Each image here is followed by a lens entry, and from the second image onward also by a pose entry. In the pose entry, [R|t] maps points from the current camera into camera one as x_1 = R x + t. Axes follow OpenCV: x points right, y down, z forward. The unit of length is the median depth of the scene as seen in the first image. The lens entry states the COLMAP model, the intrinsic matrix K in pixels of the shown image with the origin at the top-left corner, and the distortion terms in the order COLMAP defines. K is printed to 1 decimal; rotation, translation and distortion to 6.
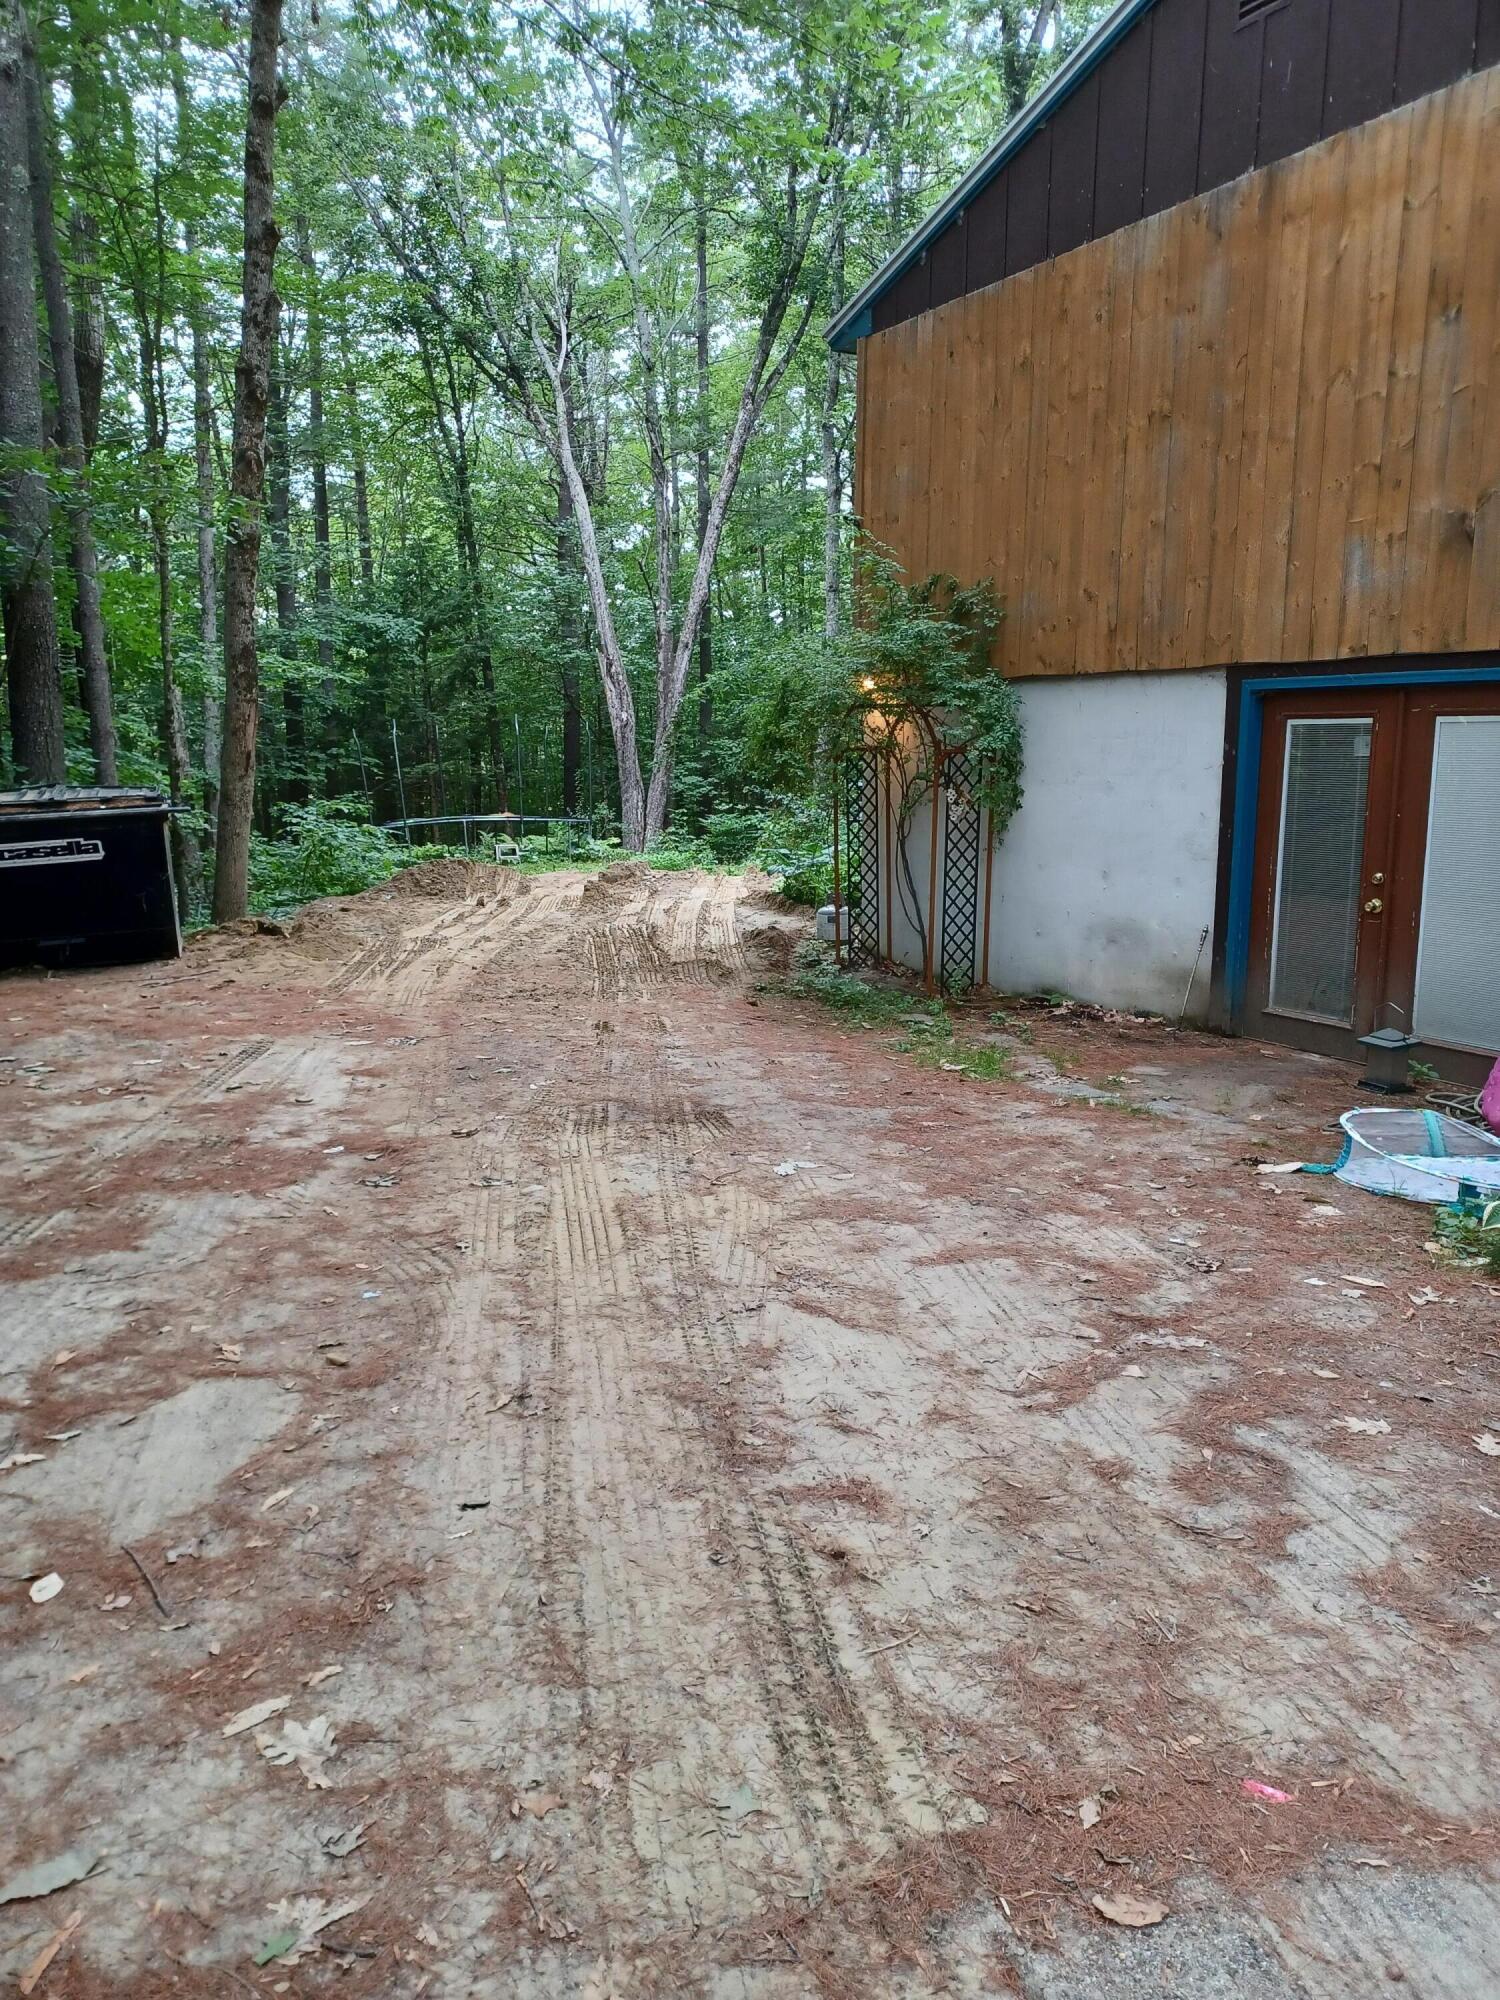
lens RADIAL K [[1447.6, 0, 762.1], [0, 1447.6, 999.2], [0, 0, 1]] dist [0.087816, -0.130113]
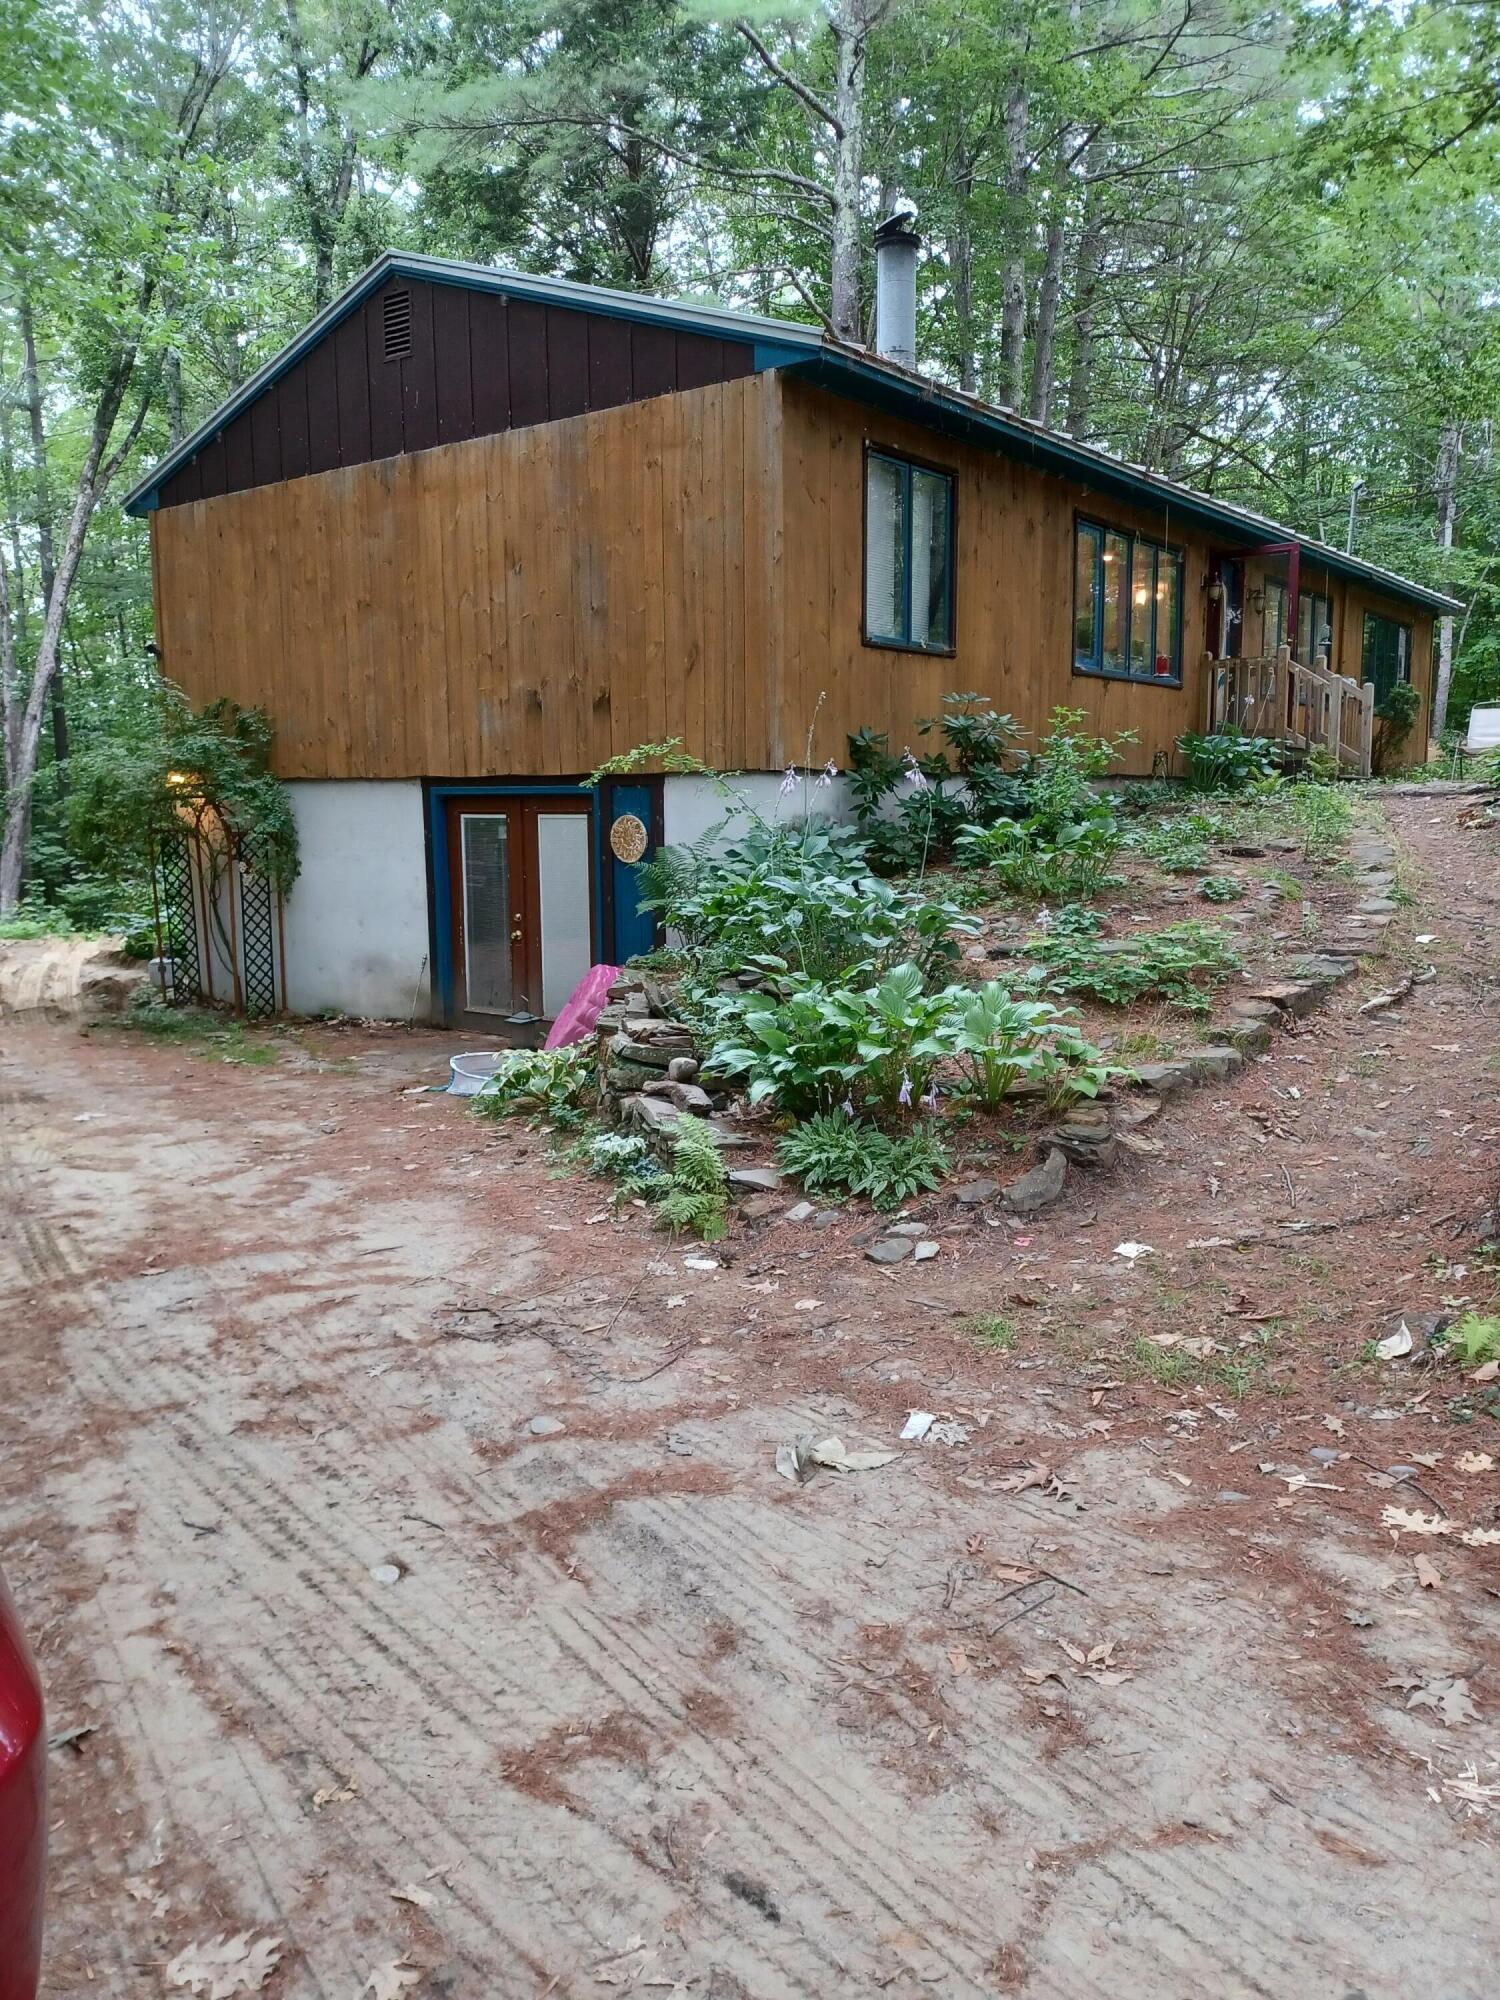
lens RADIAL K [[1447.6, 0, 762.1], [0, 1447.6, 999.2], [0, 0, 1]] dist [0.087816, -0.130113]
pose [[0.923385, -0.057703, 0.379514, 0.055080], [0.073375, 0.996940, -0.026947, 0.049197], [-0.376798, 0.052729, 0.924793, -0.392992]]
